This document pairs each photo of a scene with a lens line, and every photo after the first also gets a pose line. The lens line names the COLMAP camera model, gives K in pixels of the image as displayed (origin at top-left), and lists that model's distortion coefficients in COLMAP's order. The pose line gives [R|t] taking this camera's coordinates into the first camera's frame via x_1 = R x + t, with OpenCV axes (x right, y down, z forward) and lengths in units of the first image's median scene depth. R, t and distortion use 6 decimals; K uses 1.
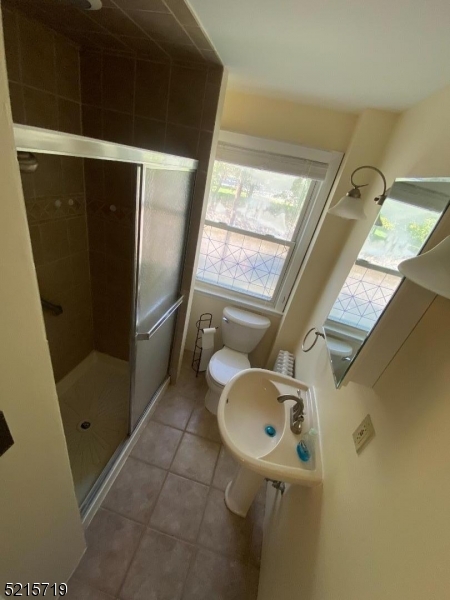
lens RADIAL K [[241.2, 0, 222.5], [0, 241.2, 297.6], [0, 0, 1]] dist [0.018069, 0.000005]
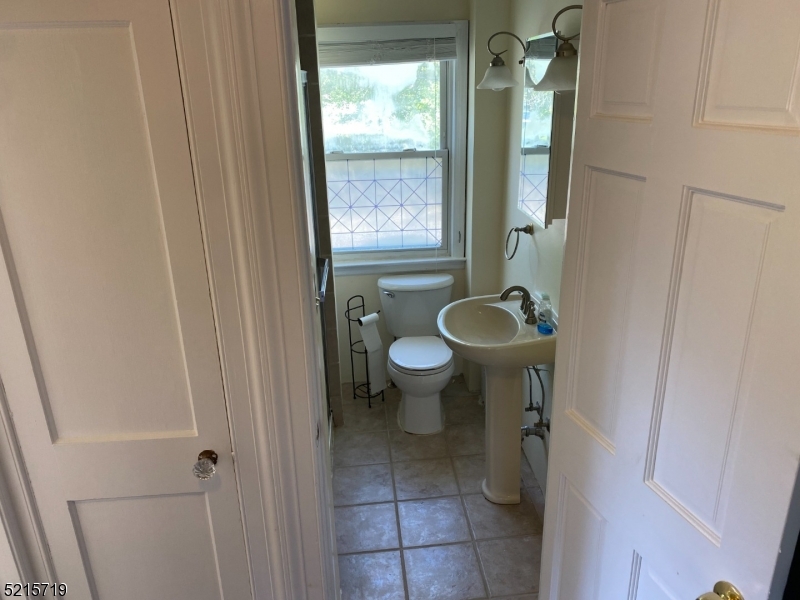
lens RADIAL K [[599.7, 0, 403.0], [0, 599.7, 299.8], [0, 0, 1]] dist [0.060959, -0.105502]
pose [[0.925071, -0.312703, 0.215549, -0.314639], [0.336601, 0.937897, -0.083958, 0.271652], [-0.175909, 0.150222, 0.972877, -0.574813]]
